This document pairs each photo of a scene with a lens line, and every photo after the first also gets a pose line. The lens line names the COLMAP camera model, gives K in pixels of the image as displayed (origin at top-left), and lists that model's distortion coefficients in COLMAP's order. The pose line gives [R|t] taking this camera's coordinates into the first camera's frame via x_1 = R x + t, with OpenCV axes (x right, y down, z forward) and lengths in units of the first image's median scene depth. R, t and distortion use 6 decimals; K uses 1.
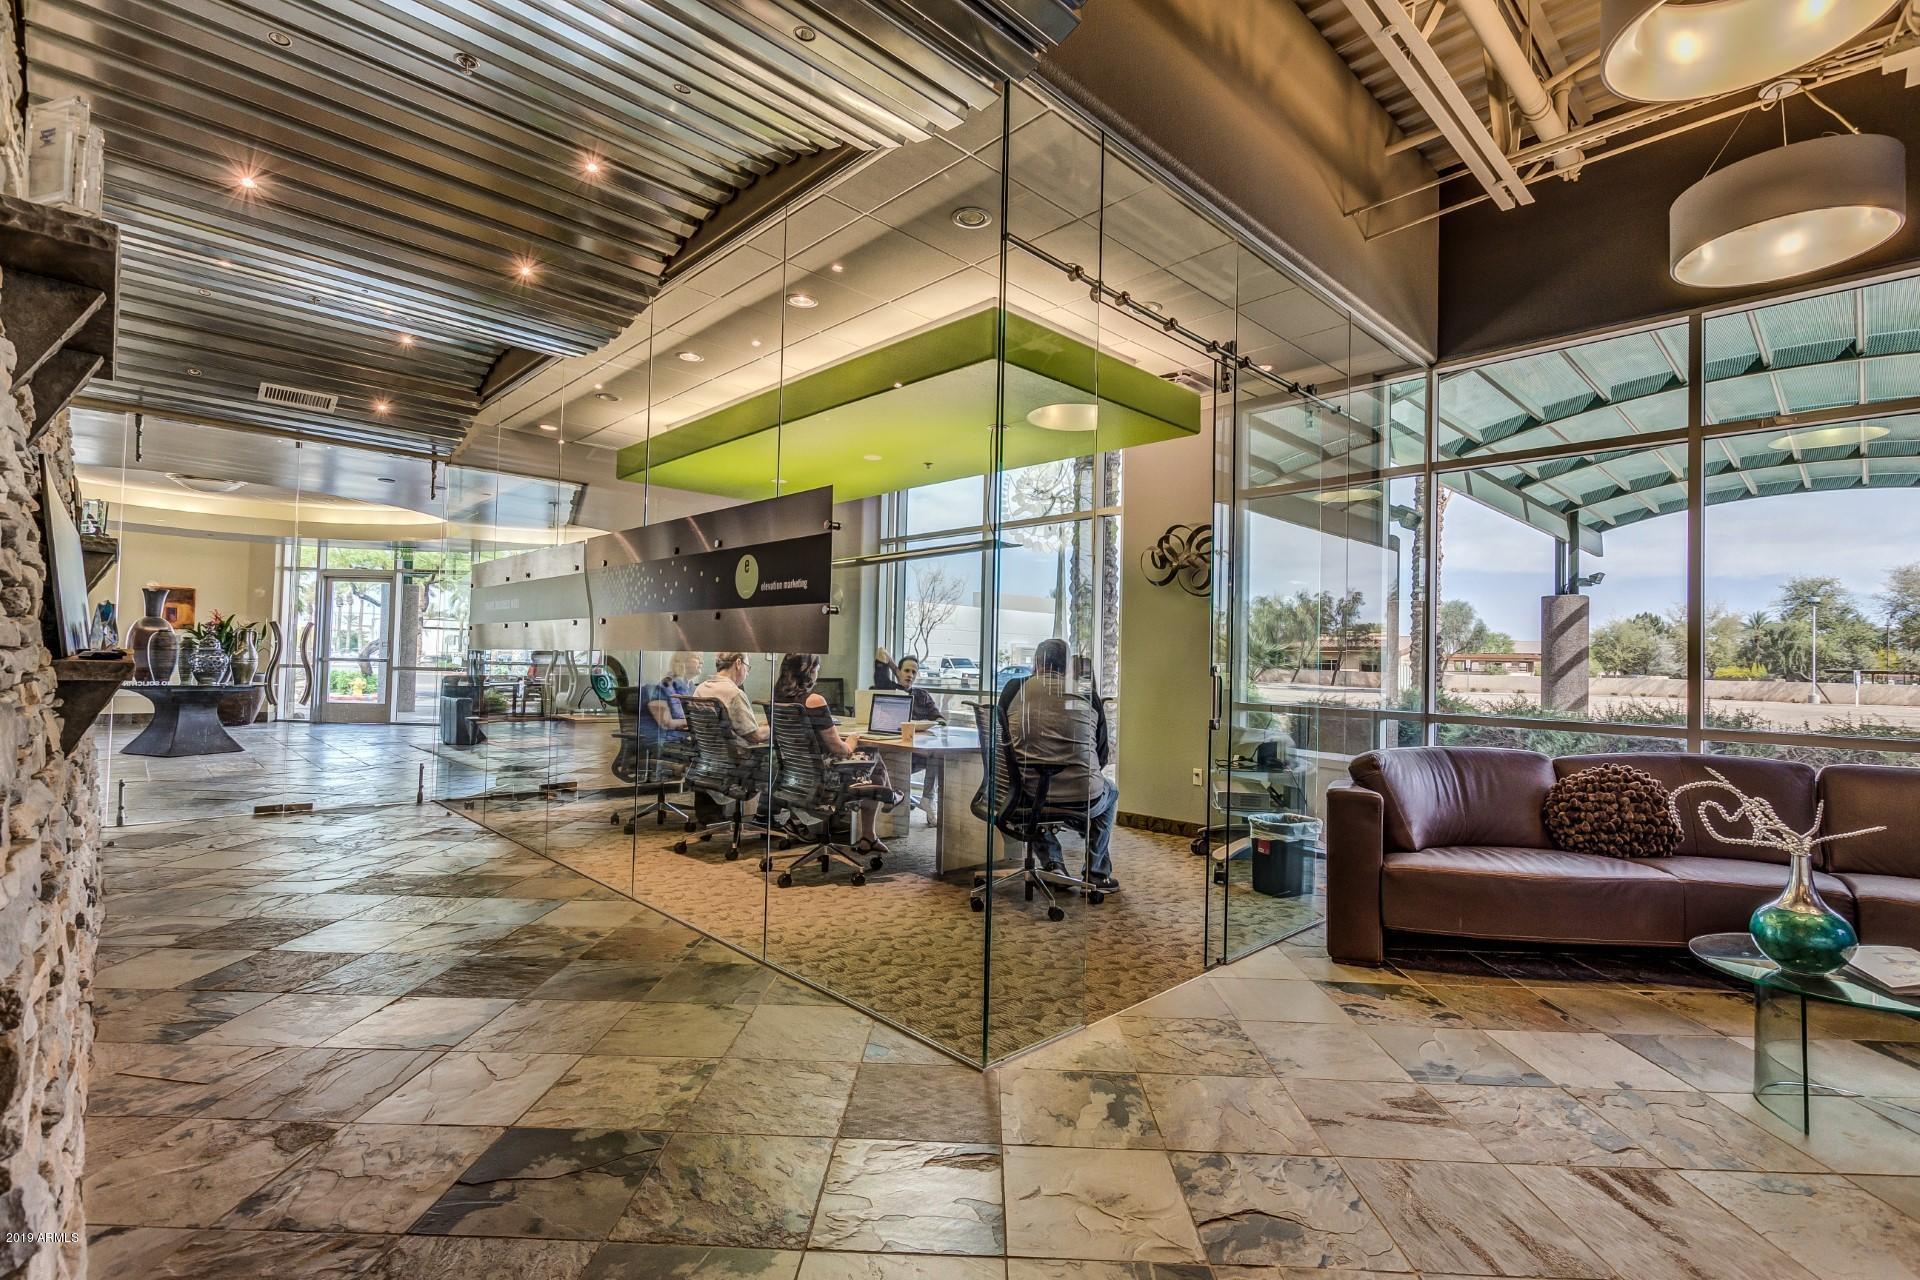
lens RADIAL K [[878.3, 0, 956.4], [0, 878.3, 638.9], [0, 0, 1]] dist [0.003494, -0.002764]
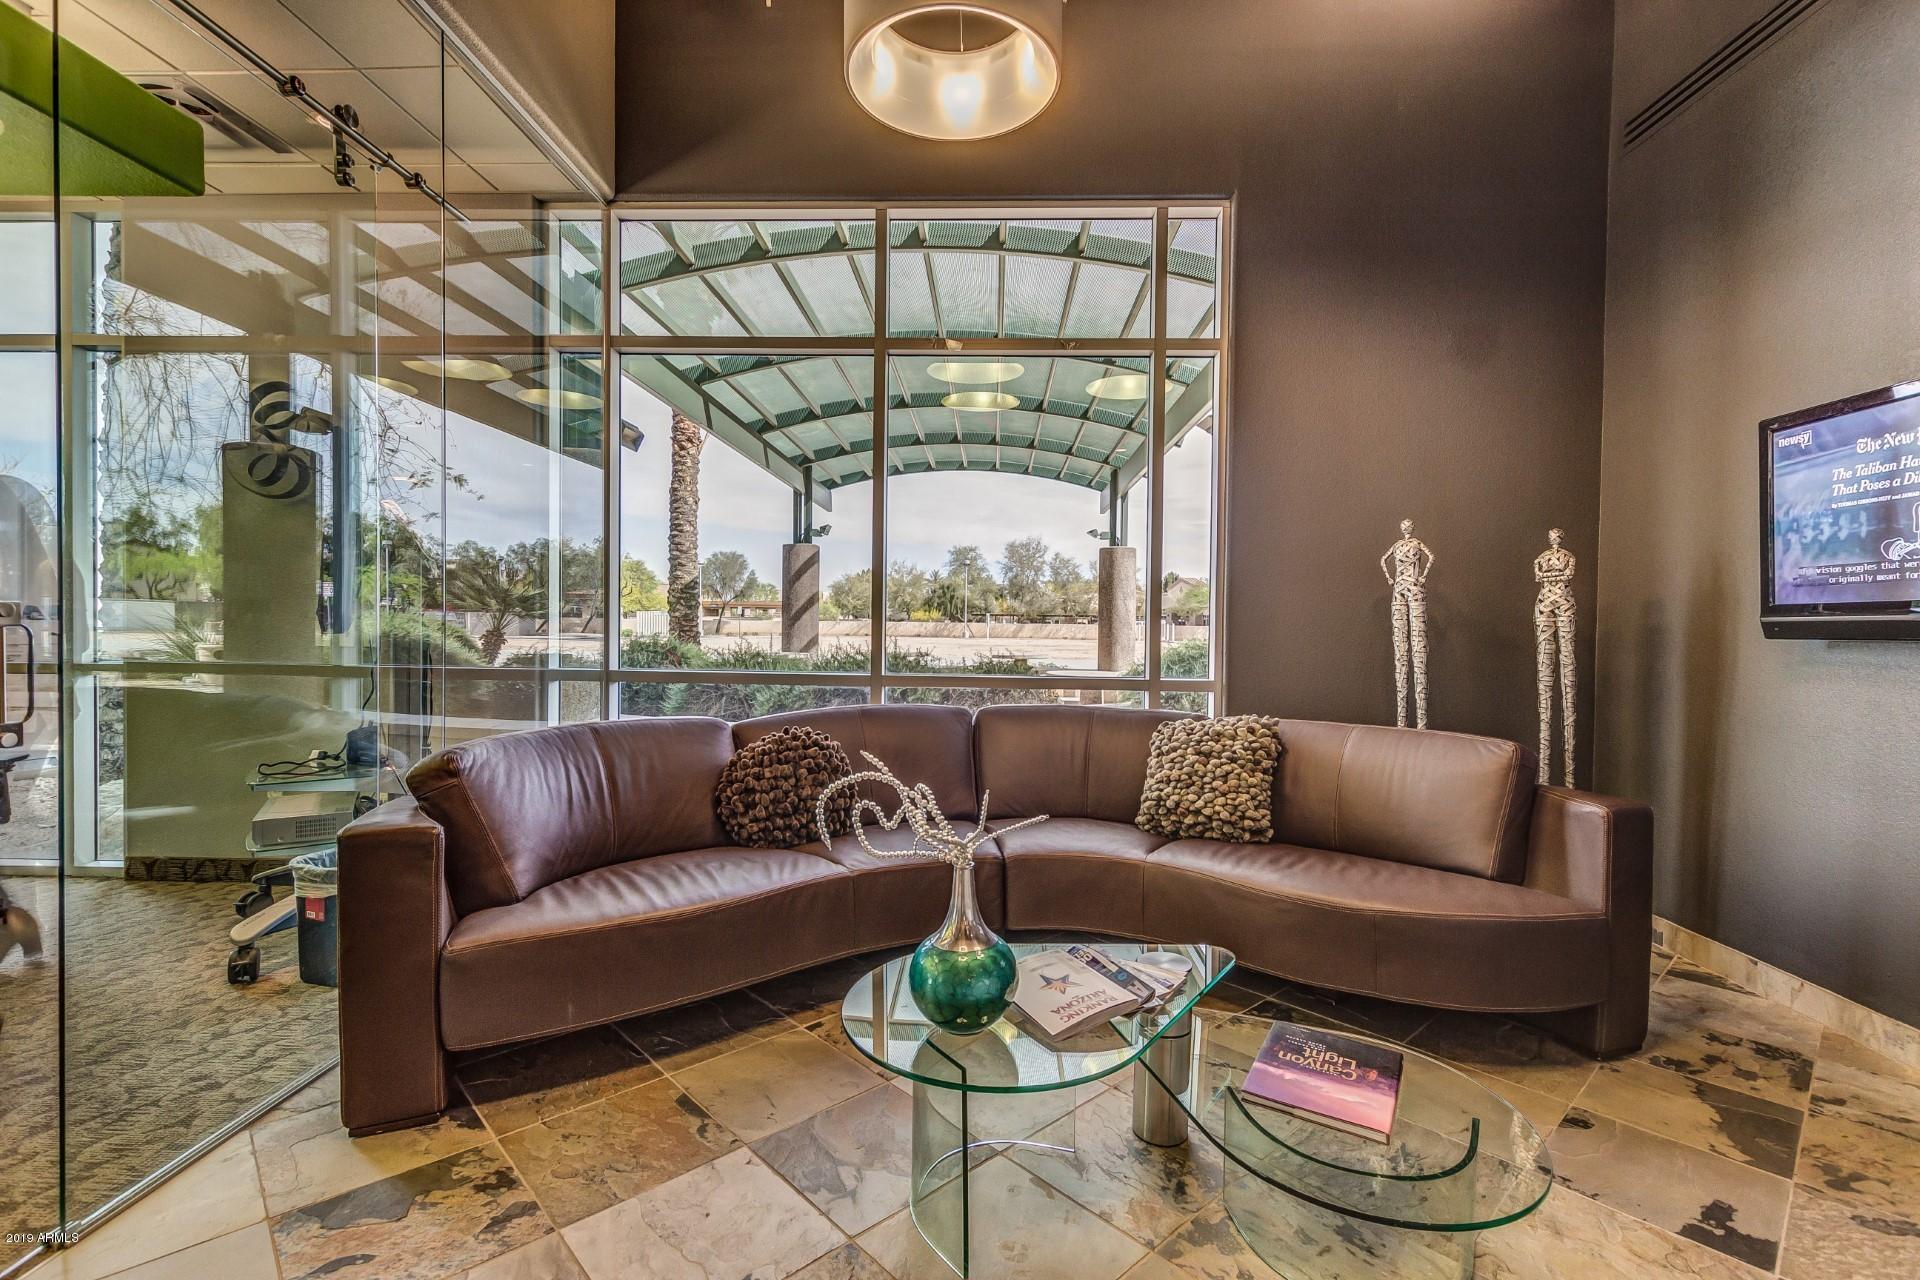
lens RADIAL K [[878.3, 0, 963.6], [0, 878.3, 637.3], [0, 0, 1]] dist [0.003494, -0.002764]
pose [[0.717105, -0.026309, 0.696469, 0.244525], [-0.014254, 0.998525, 0.052396, 0.013117], [-0.696820, -0.047501, 0.715672, 0.259874]]
